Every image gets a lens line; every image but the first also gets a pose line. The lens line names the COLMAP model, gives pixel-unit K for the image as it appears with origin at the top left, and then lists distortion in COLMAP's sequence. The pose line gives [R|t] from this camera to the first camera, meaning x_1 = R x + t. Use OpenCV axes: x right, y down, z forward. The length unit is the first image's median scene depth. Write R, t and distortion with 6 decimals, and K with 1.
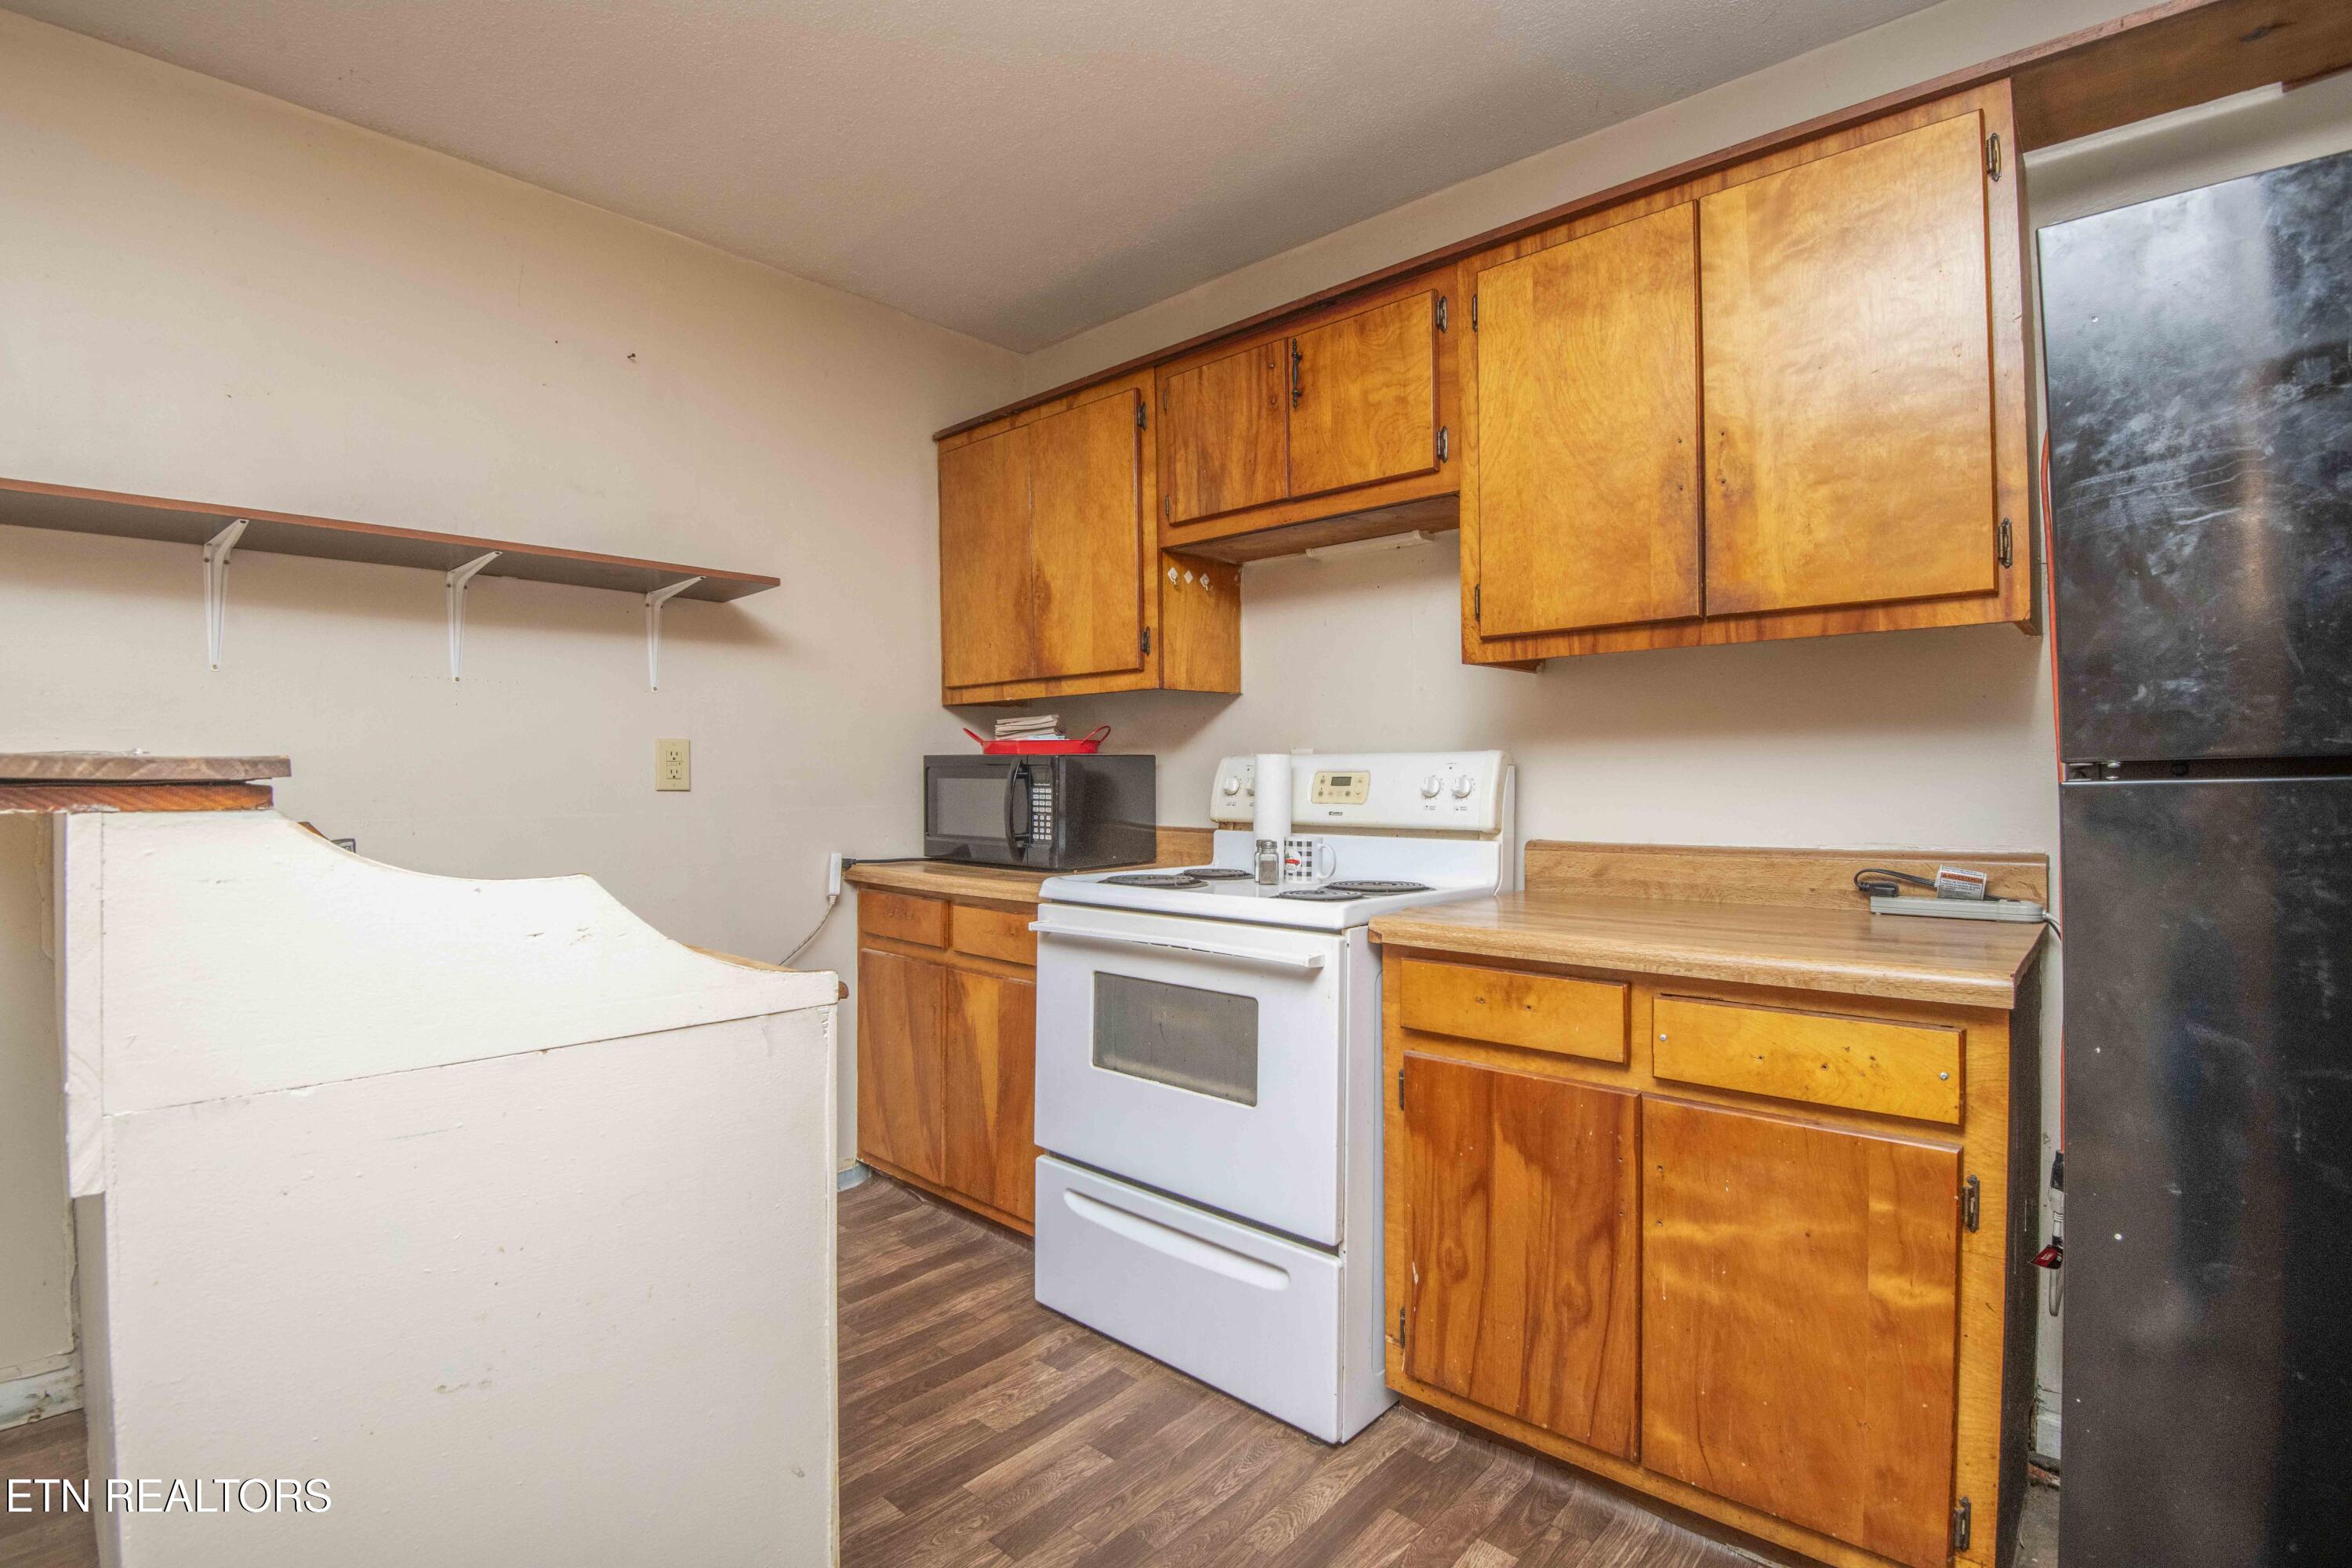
lens RADIAL K [[1090.5, 0, 1185.9], [0, 1090.5, 778.0], [0, 0, 1]] dist [-0.024317, -0.011651]
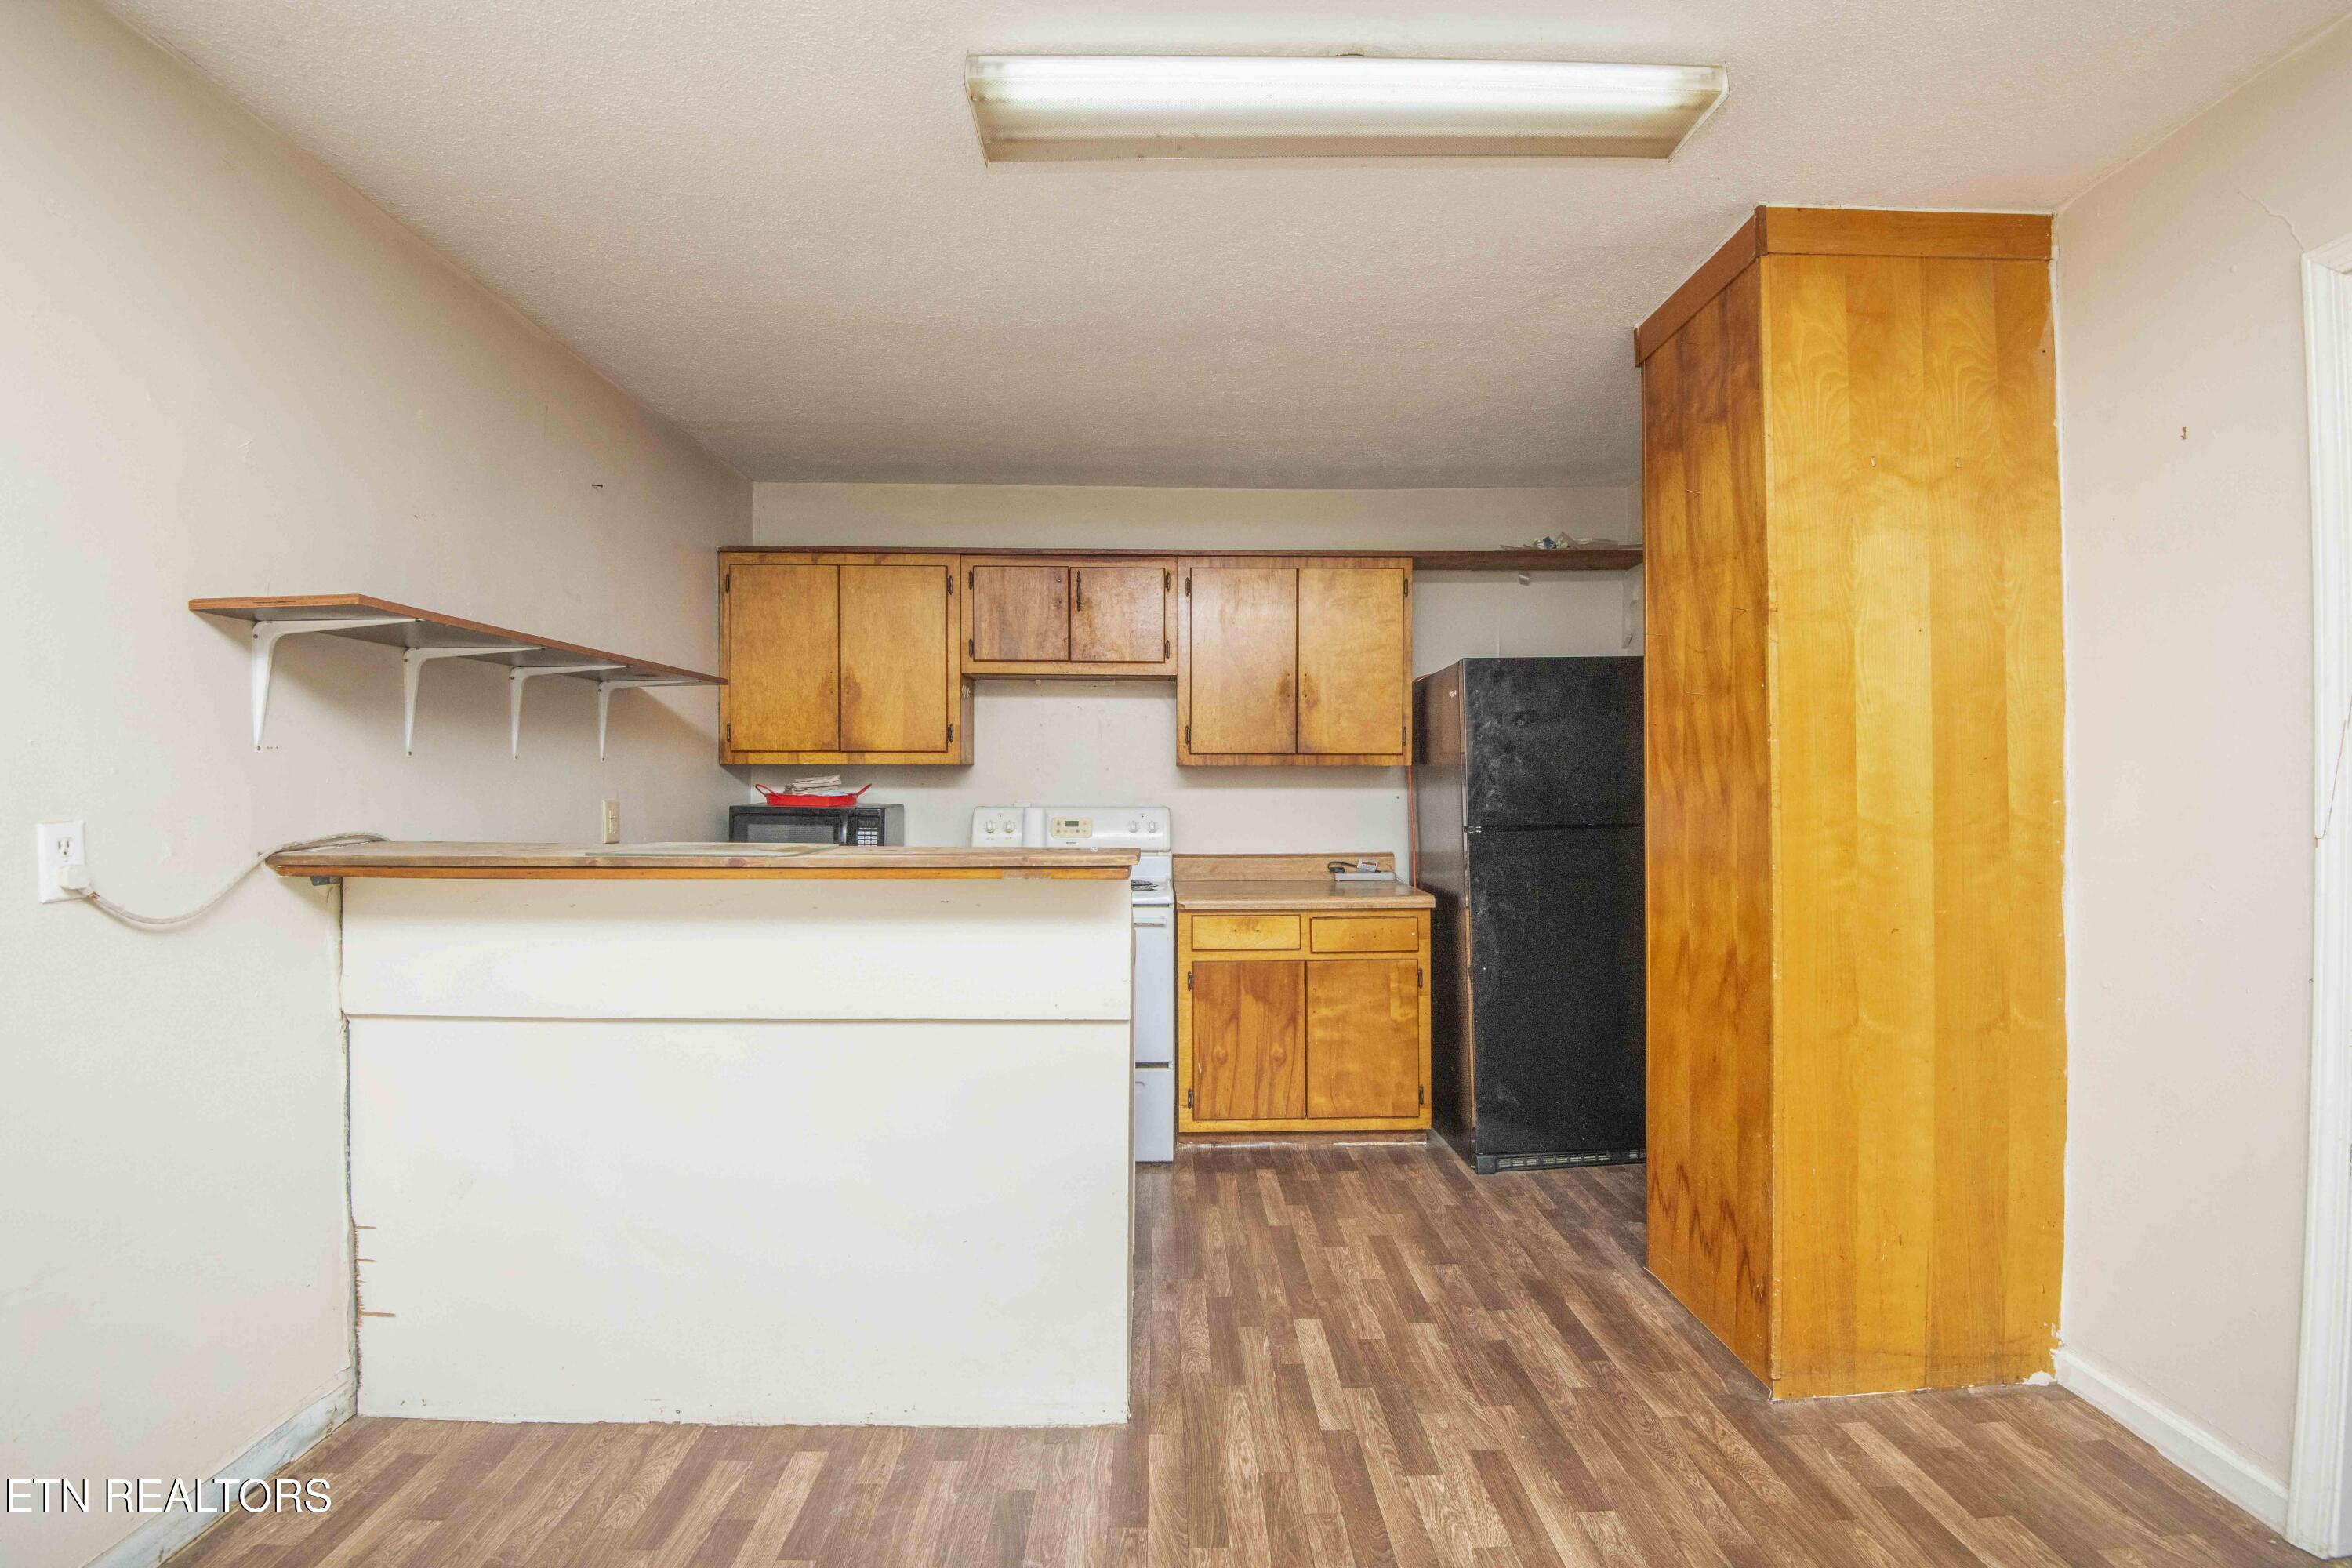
lens RADIAL K [[1084.6, 0, 1187.4], [0, 1084.6, 779.5], [0, 0, 1]] dist [-0.010641, -0.021609]
pose [[0.722133, 0.007197, 0.691717, -0.957148], [-0.003852, 0.999972, -0.006383, -0.059423], [-0.691744, 0.001946, 0.722140, -0.365623]]
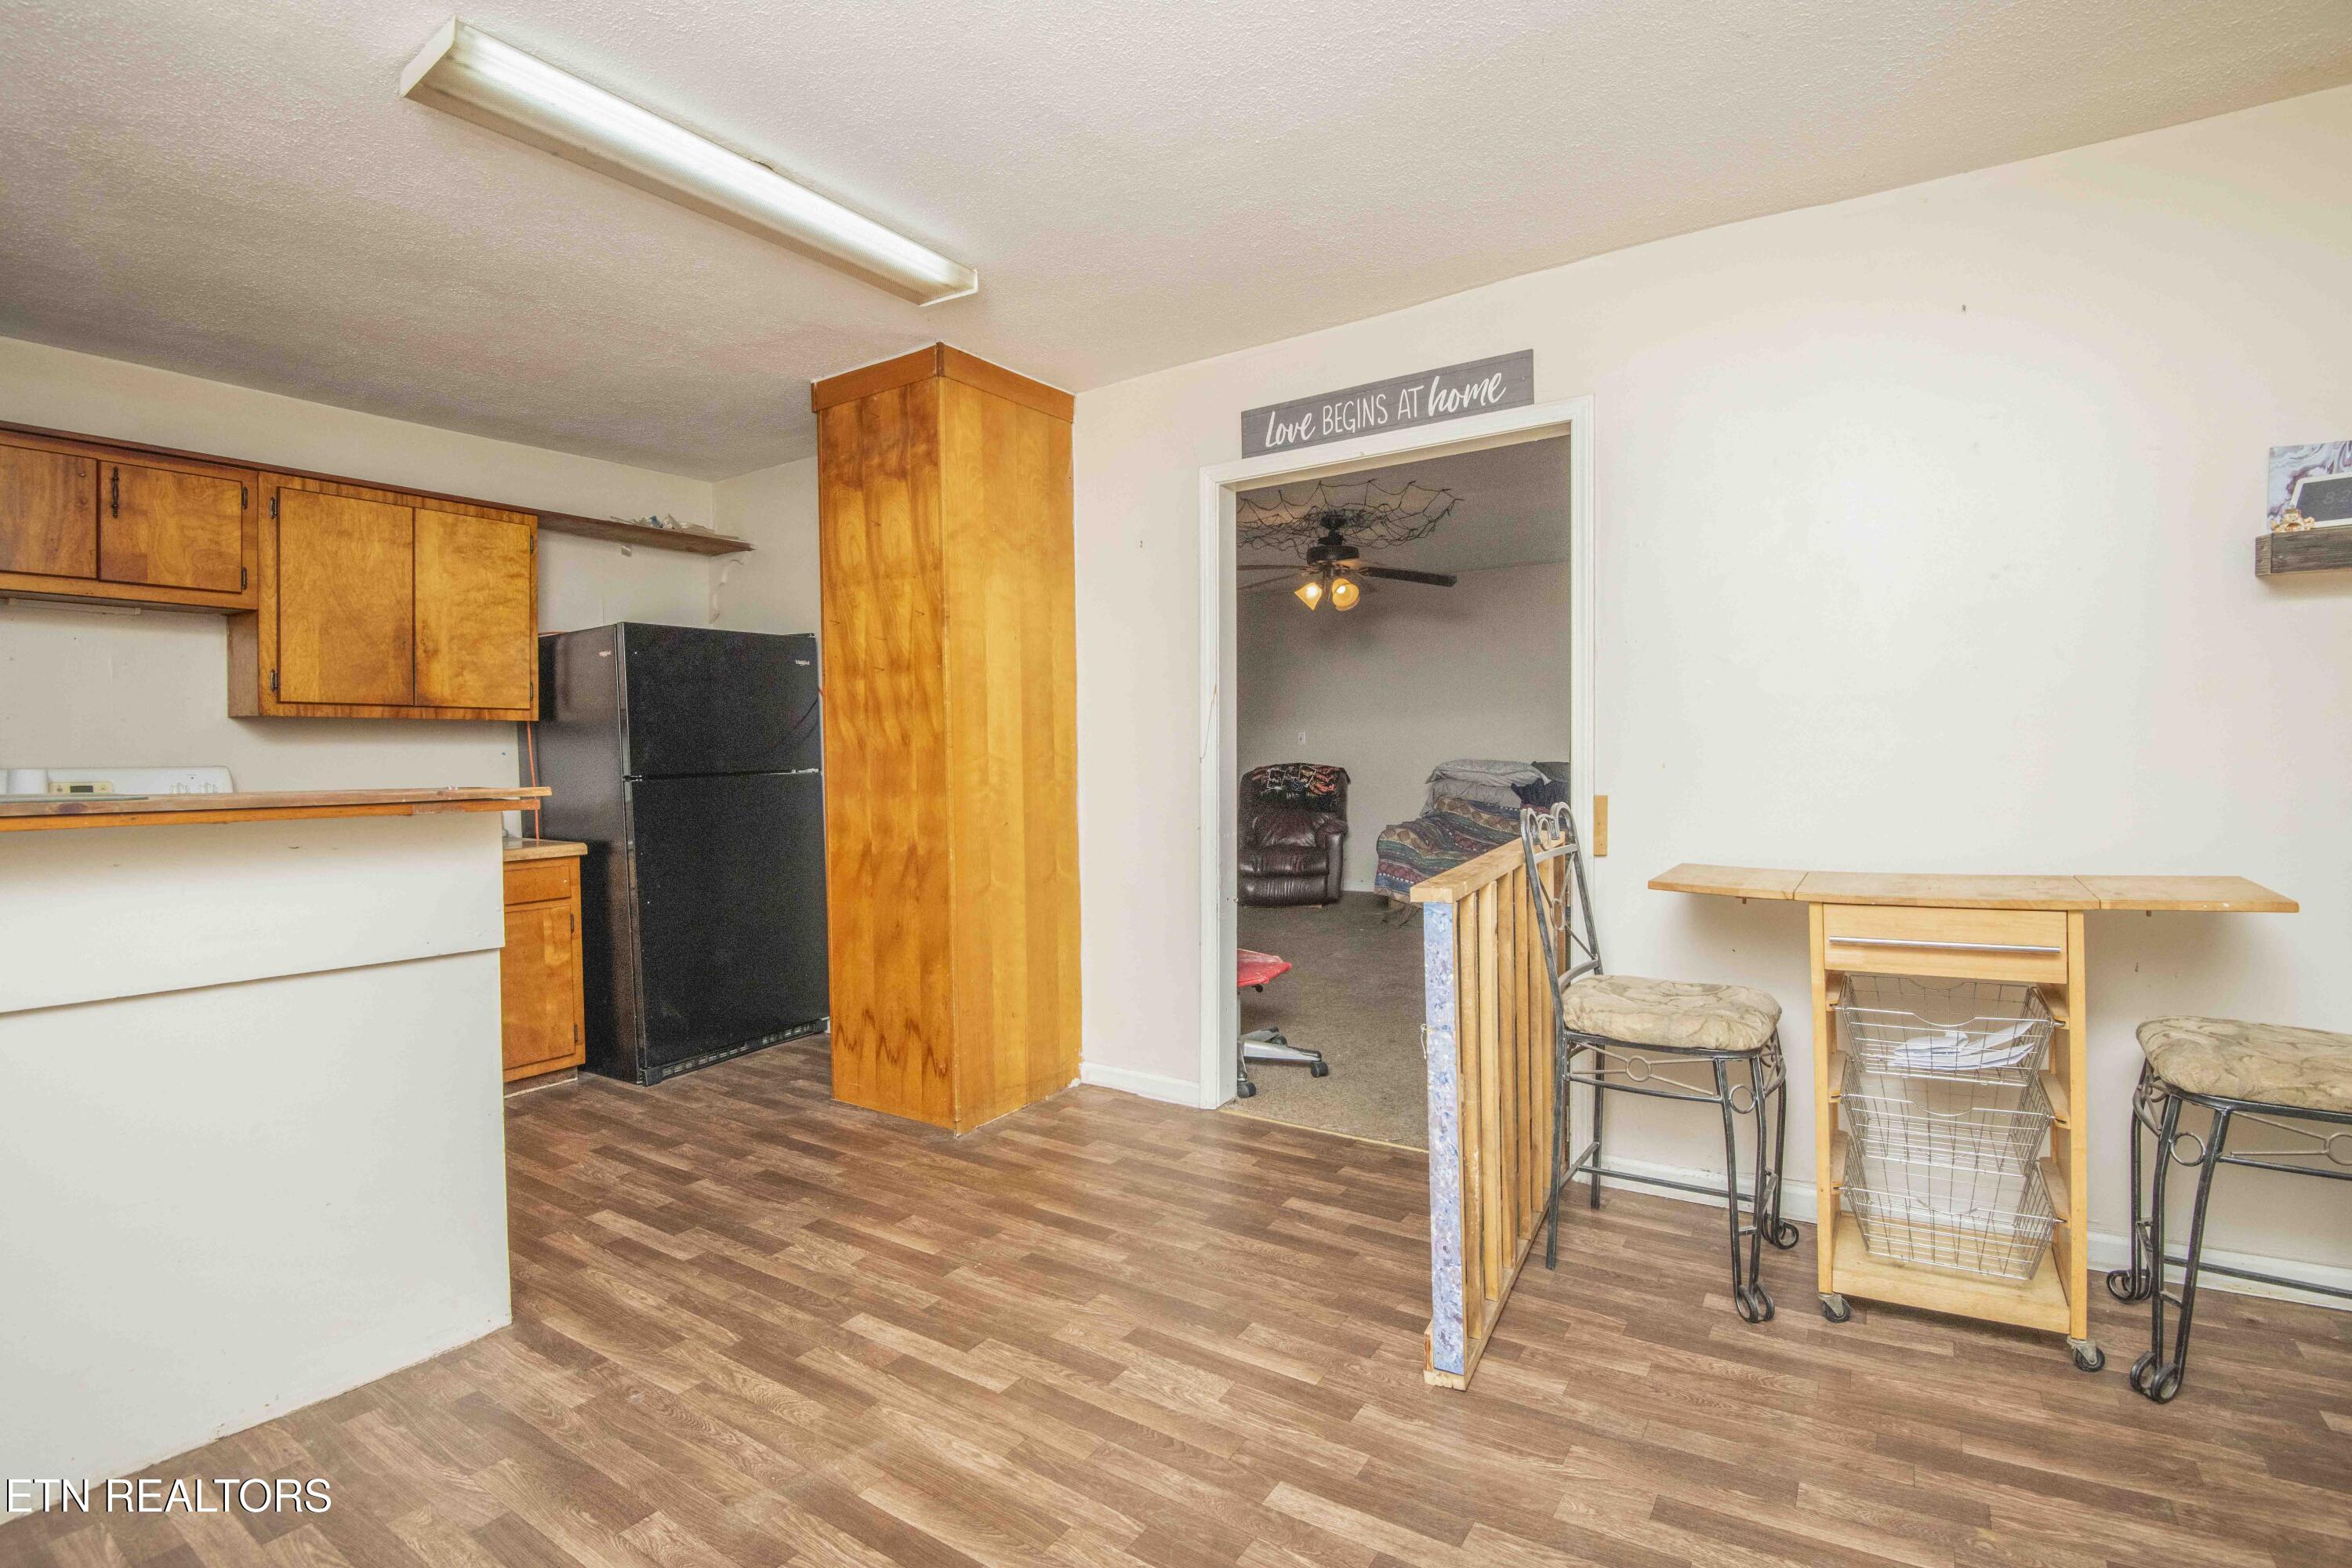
lens RADIAL K [[1090.5, 0, 1185.9], [0, 1090.5, 778.0], [0, 0, 1]] dist [-0.024317, -0.011651]
pose [[-0.164098, -0.017143, 0.986295, -1.409351], [0.005684, 0.999816, 0.018324, -0.027009], [-0.986428, 0.008613, -0.163970, -0.113216]]
